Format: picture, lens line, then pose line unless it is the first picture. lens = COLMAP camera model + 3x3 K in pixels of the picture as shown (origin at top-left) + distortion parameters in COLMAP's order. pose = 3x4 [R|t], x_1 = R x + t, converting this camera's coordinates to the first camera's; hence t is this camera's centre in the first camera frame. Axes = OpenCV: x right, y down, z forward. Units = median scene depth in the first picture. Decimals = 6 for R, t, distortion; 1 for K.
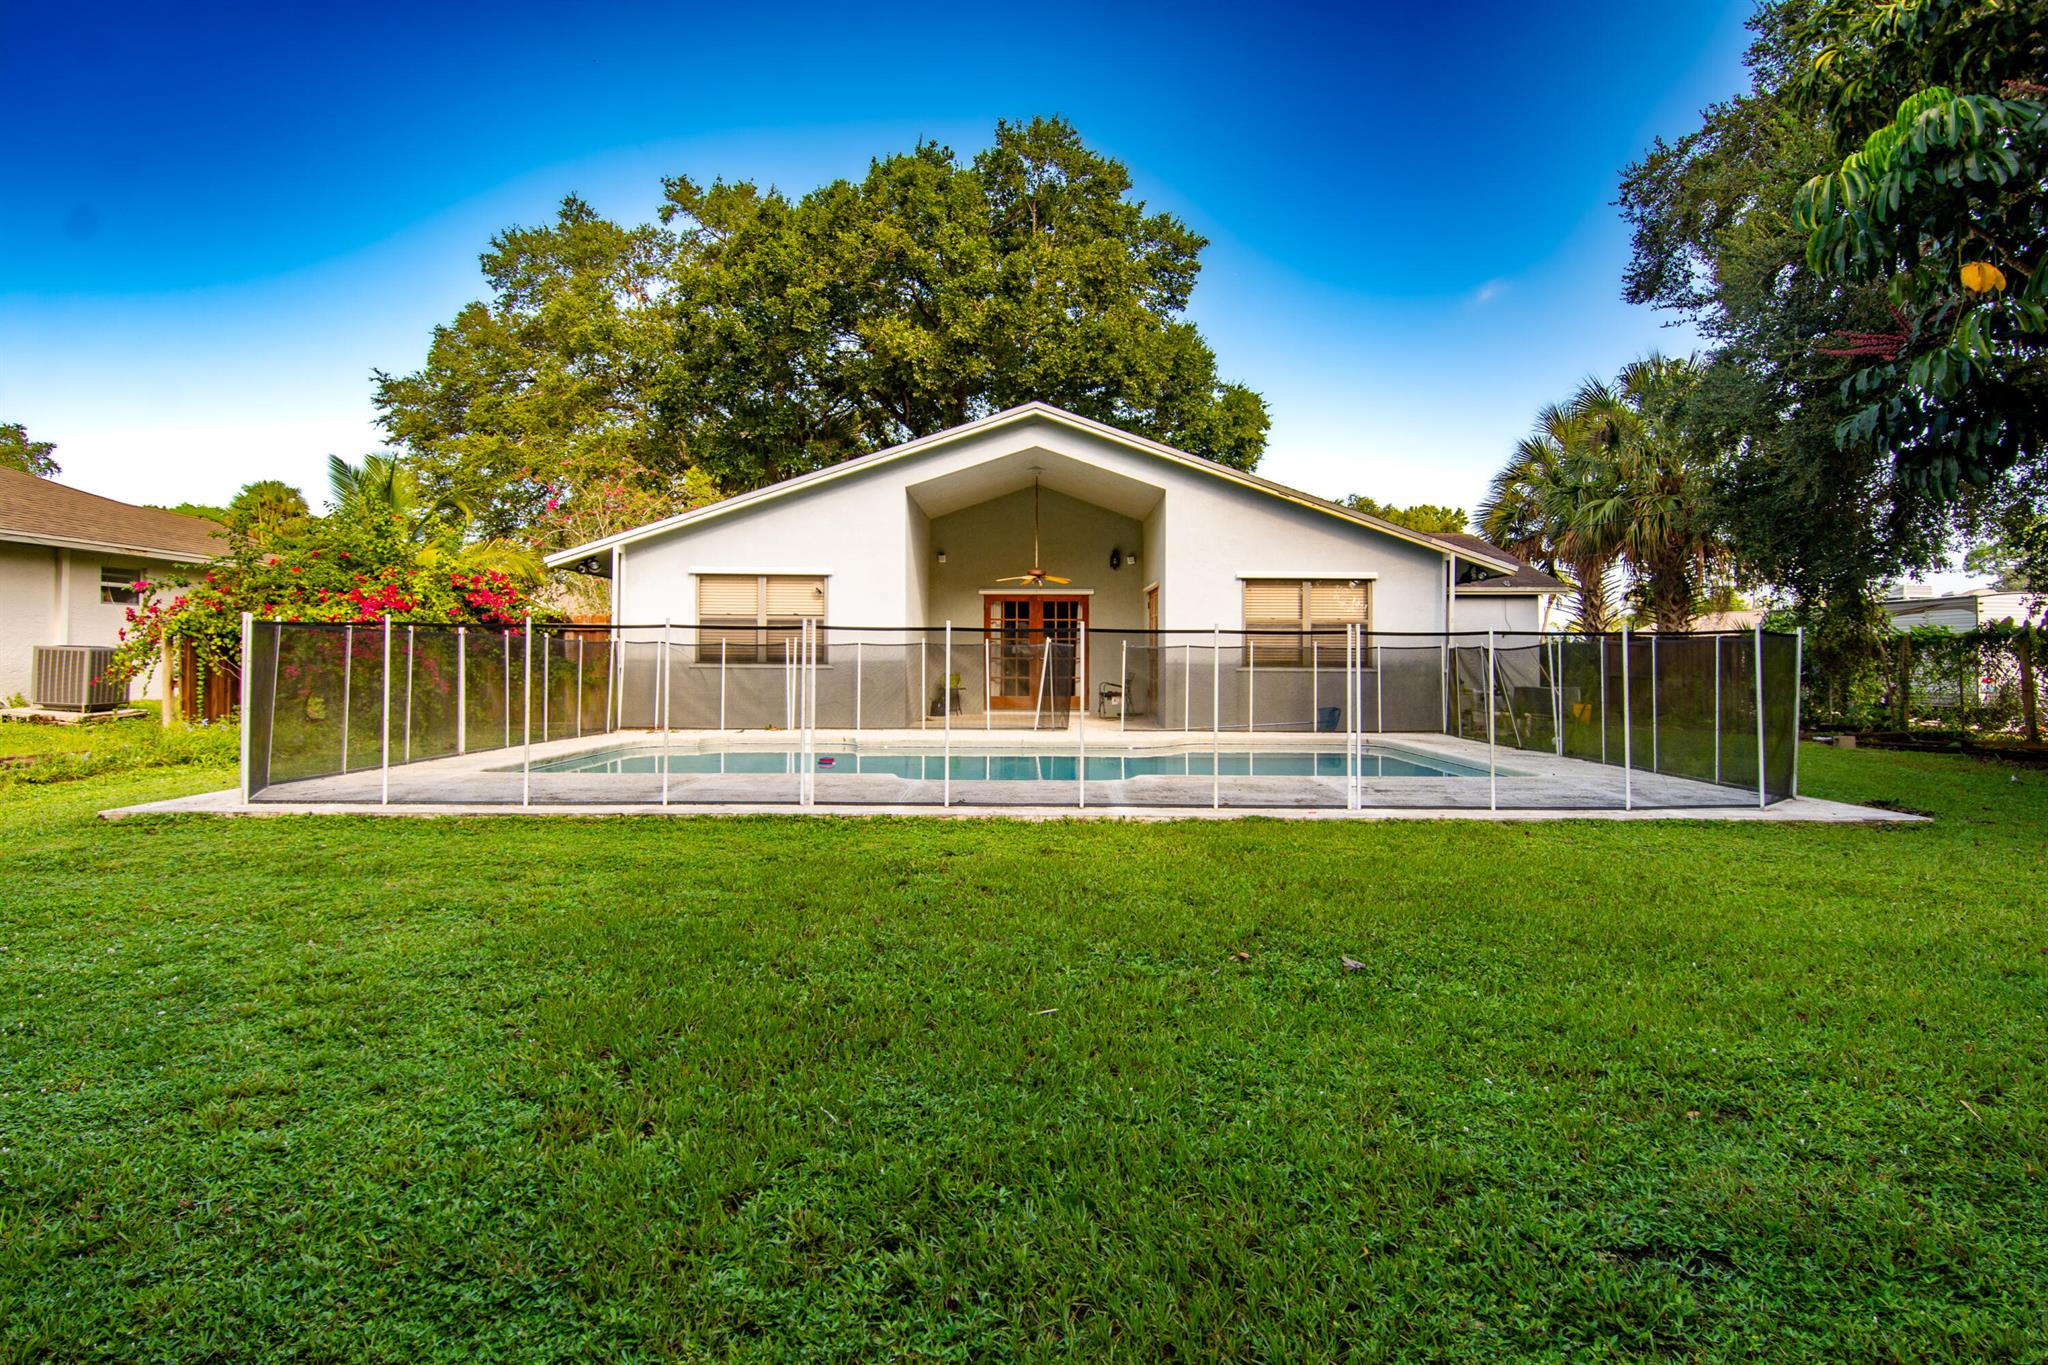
lens RADIAL K [[1177.0, 0, 1042.8], [0, 1177.0, 688.0], [0, 0, 1]] dist [0.014391, -0.003220]
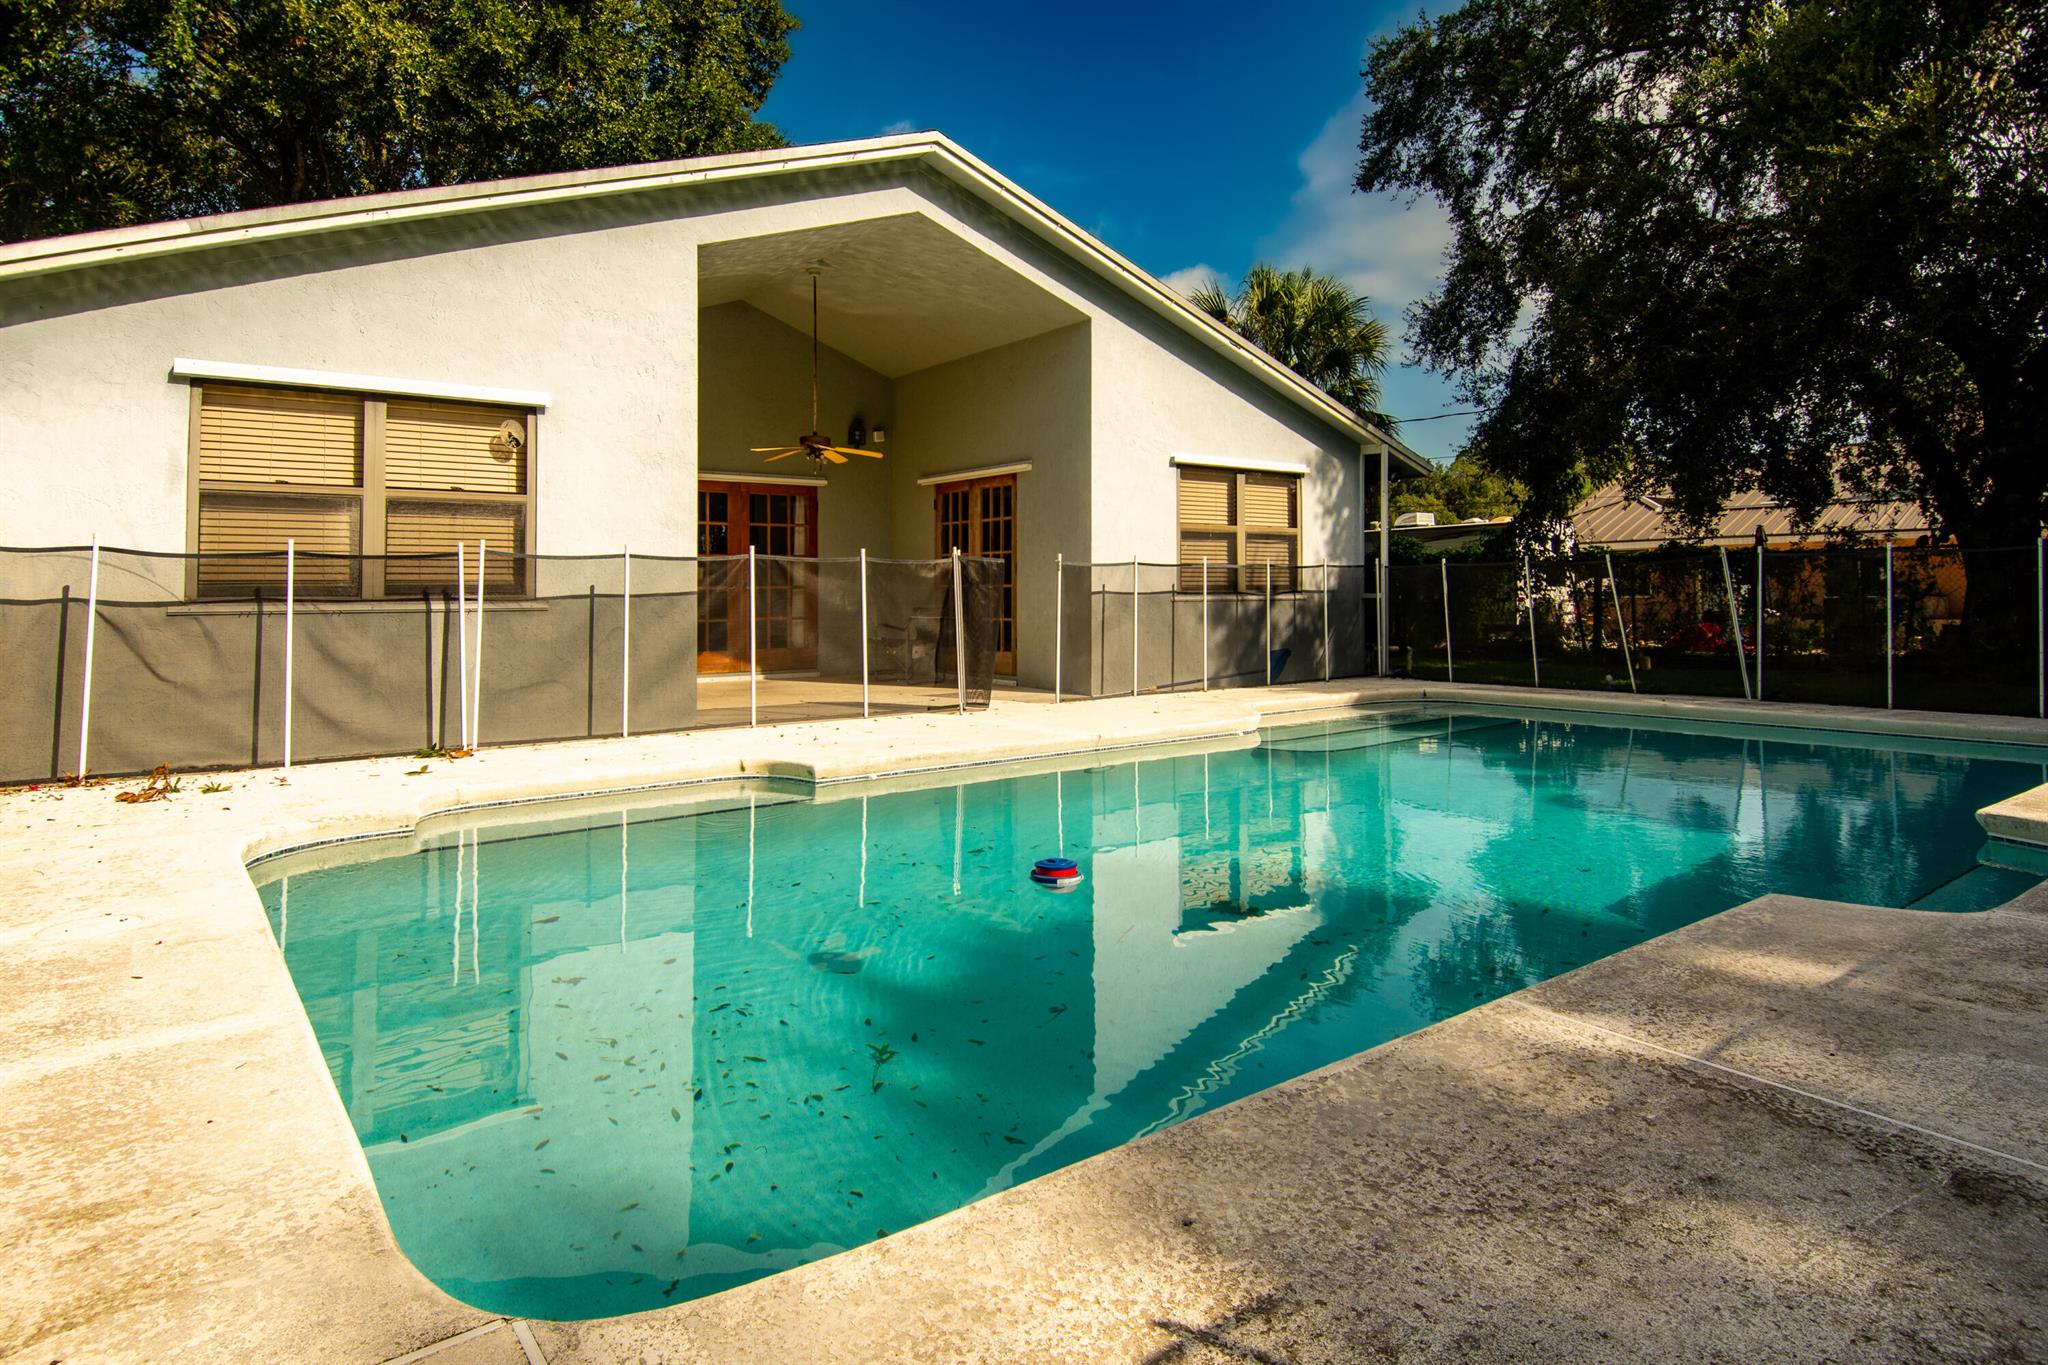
lens RADIAL K [[1177.0, 0, 989.5], [0, 1177.0, 633.5], [0, 0, 1]] dist [0.014391, -0.003220]
pose [[0.783141, -0.033928, 0.620918, -0.333671], [0.033776, 0.999357, 0.012006, -0.007206], [-0.620926, 0.011570, 0.783783, 0.528293]]
